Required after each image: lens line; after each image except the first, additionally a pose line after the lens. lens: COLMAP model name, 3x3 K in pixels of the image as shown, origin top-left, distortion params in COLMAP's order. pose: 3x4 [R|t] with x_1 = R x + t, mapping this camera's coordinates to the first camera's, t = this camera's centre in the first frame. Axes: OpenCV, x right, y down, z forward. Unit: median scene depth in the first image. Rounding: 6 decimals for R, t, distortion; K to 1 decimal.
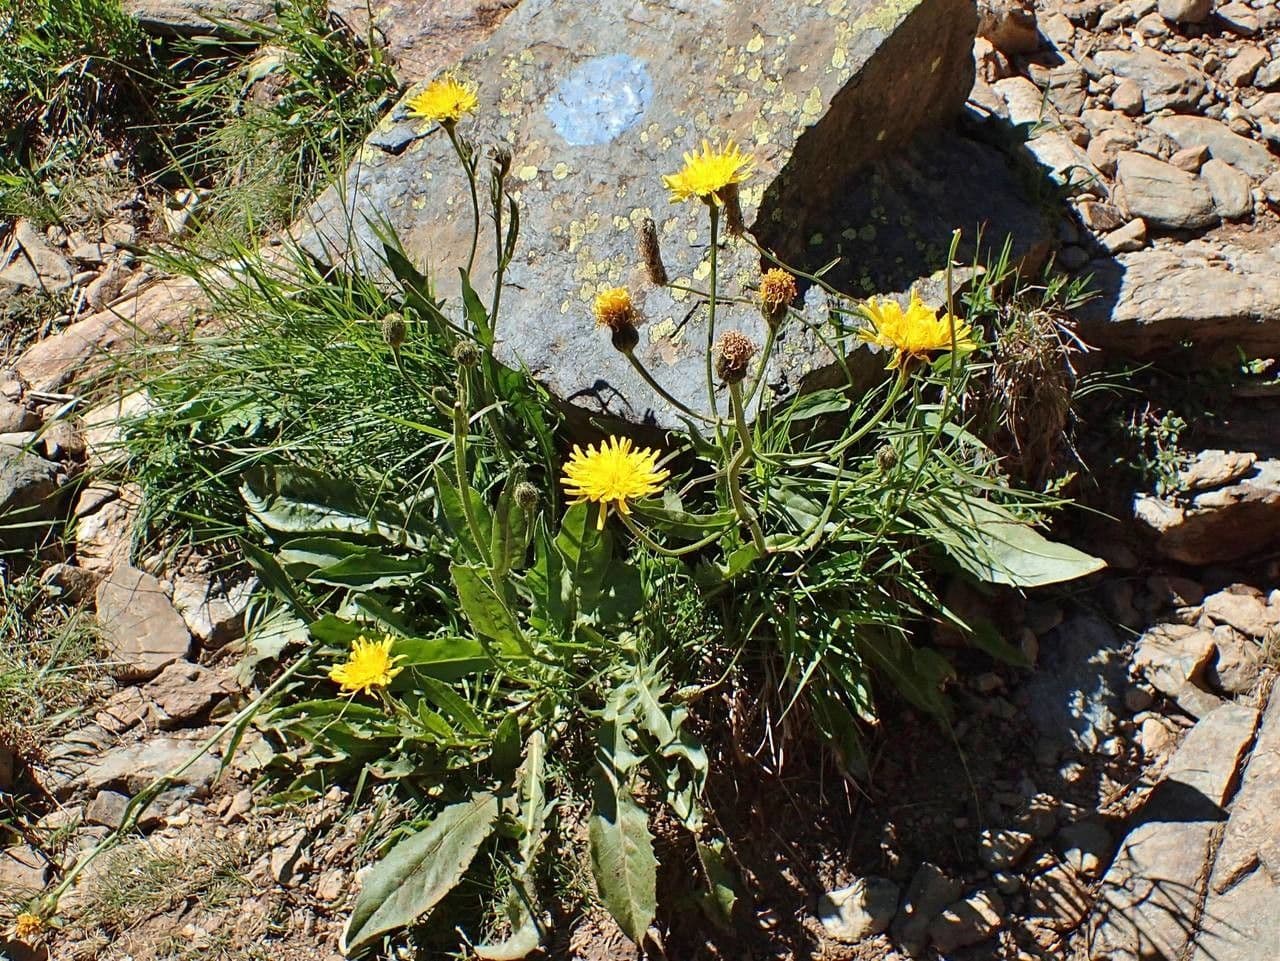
lens RADIAL K [[1308.4, 0, 640.0], [0, 1308.4, 480.5], [0, 0, 1]] dist [-0.089961, 0.005432]
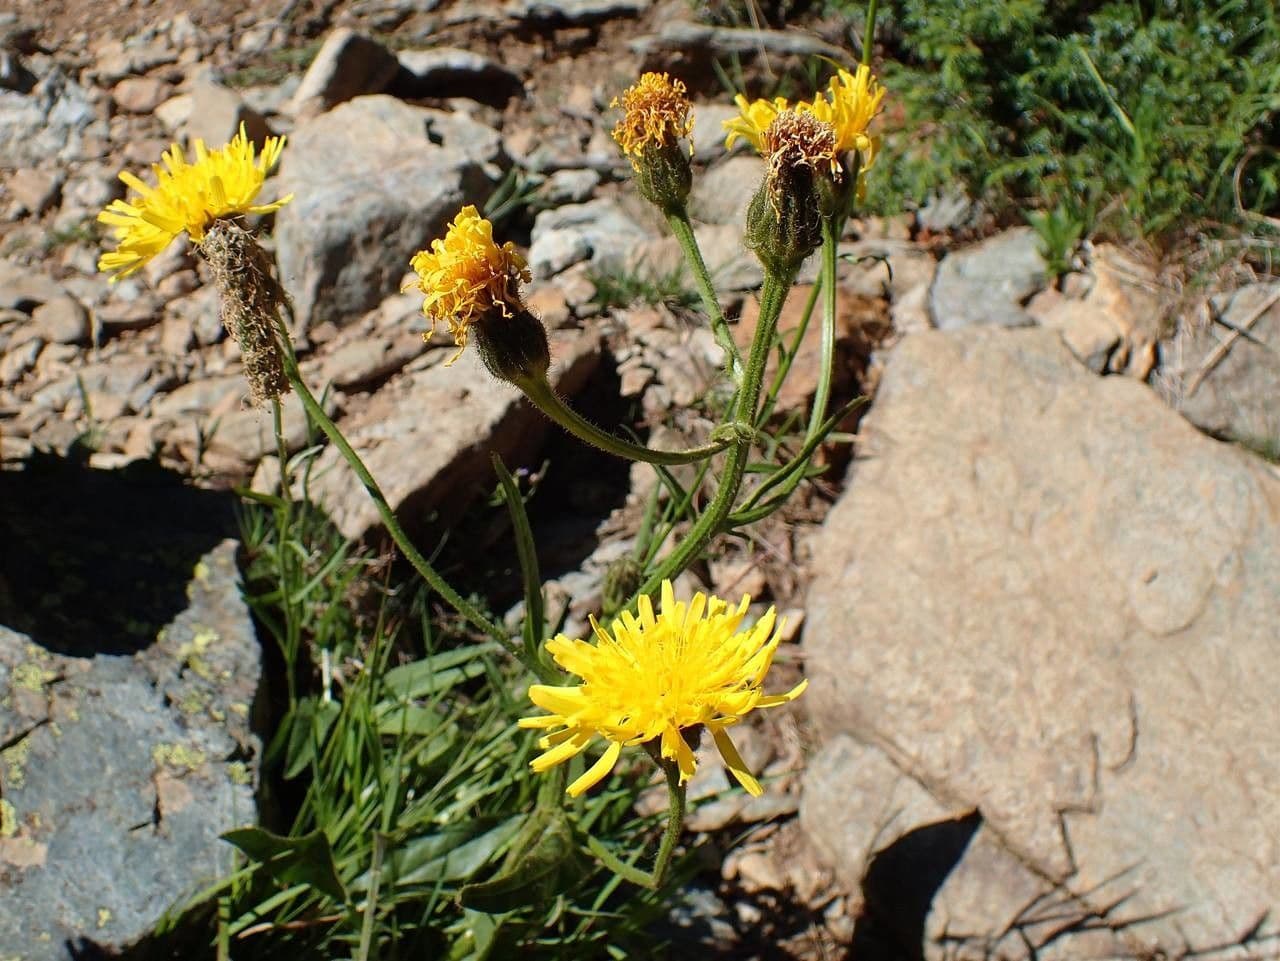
lens RADIAL K [[1308.4, 0, 640.0], [0, 1308.4, 480.5], [0, 0, 1]] dist [-0.089961, 0.005432]
pose [[0.503159, -0.447954, 0.739032, -0.135844], [0.670691, 0.741704, -0.007056, -0.030053], [-0.544982, 0.499212, 0.673633, 0.364752]]
